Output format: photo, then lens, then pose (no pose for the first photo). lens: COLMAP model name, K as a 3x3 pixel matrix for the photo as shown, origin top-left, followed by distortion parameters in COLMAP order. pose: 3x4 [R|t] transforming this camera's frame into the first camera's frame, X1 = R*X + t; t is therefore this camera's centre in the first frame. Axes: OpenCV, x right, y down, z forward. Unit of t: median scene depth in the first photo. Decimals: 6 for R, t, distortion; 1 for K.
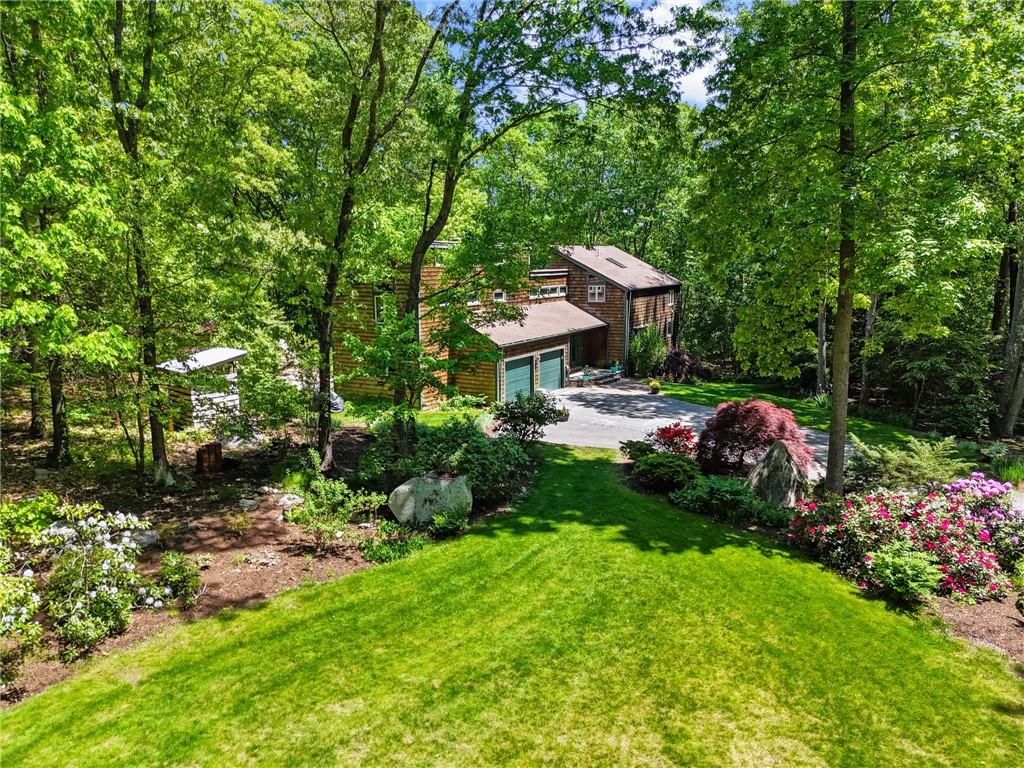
lens RADIAL K [[746.0, 0, 518.7], [0, 746.0, 372.6], [0, 0, 1]] dist [0.135377, -0.203281]
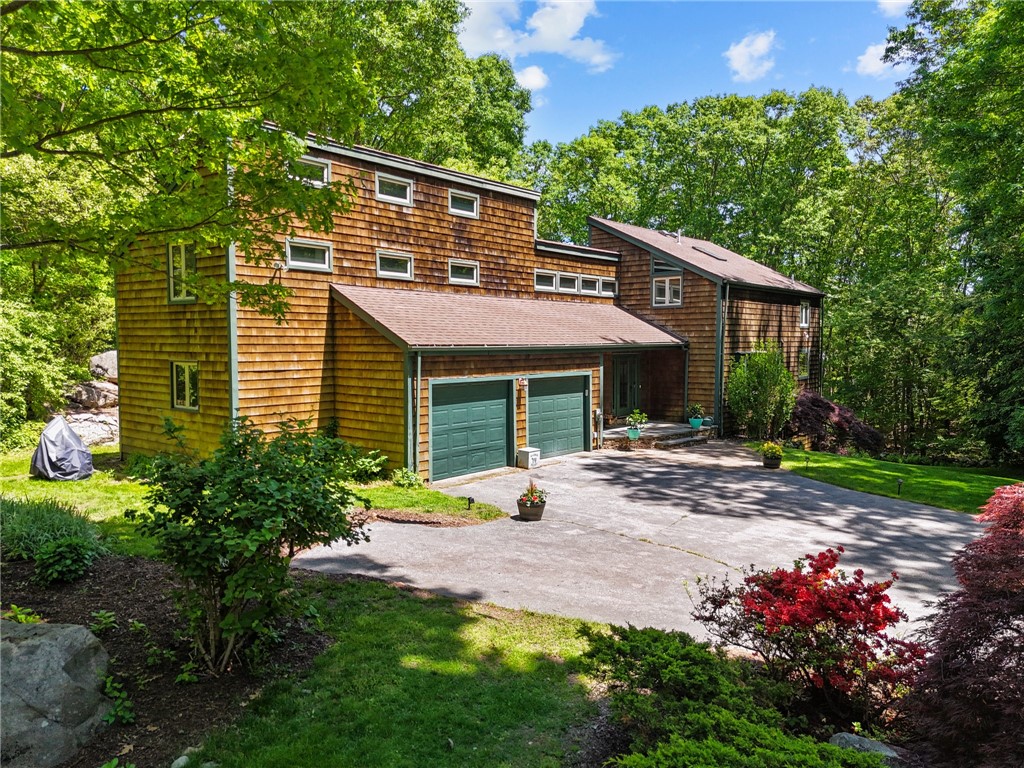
lens RADIAL K [[746.0, 0, 518.7], [0, 746.0, 372.6], [0, 0, 1]] dist [0.135377, -0.203281]
pose [[0.986161, 0.011517, -0.165389, 0.088577], [-0.029079, 0.994135, -0.104164, 0.020109], [0.163220, 0.107531, 0.980712, 0.426289]]
